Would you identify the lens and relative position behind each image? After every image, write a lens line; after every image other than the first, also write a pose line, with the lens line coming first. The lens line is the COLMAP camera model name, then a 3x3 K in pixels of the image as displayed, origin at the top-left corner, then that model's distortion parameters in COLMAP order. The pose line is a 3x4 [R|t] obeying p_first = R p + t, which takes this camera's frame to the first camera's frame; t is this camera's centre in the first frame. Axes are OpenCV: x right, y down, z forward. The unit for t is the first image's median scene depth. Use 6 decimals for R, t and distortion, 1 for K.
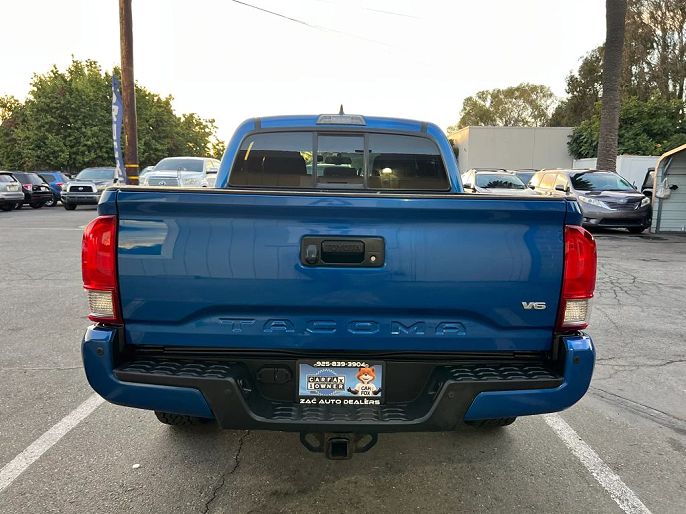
lens RADIAL K [[517.5, 0, 345.5], [0, 517.5, 258.2], [0, 0, 1]] dist [0.027828, -0.019166]
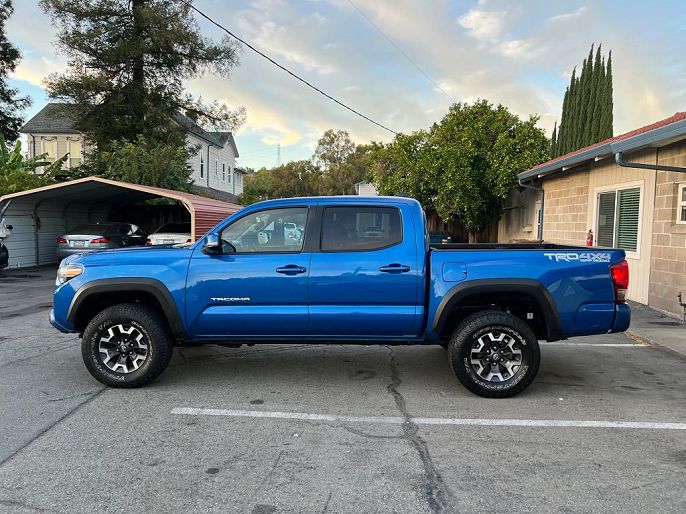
lens RADIAL K [[517.5, 0, 342.1], [0, 517.5, 255.1], [0, 0, 1]] dist [0.027828, -0.019166]
pose [[0.056259, -0.073499, 0.995707, -0.232583], [0.133629, 0.988868, 0.065444, -0.035038], [-0.989433, 0.129374, 0.065454, 0.162430]]
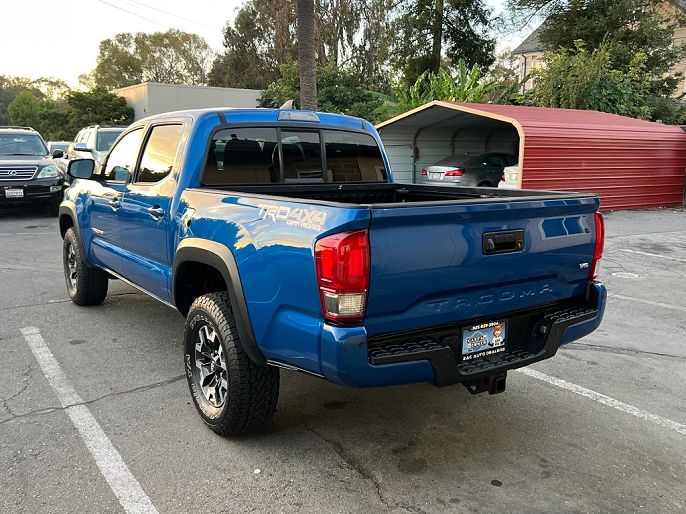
lens RADIAL K [[623.2, 0, 343.5], [0, 623.2, 257.6], [0, 0, 1]] dist [0.024502, -0.004357]
pose [[0.830259, -0.102417, 0.547888, -0.090601], [0.084921, 0.994741, 0.057258, -0.007262], [-0.550871, -0.001012, 0.834590, -0.011317]]
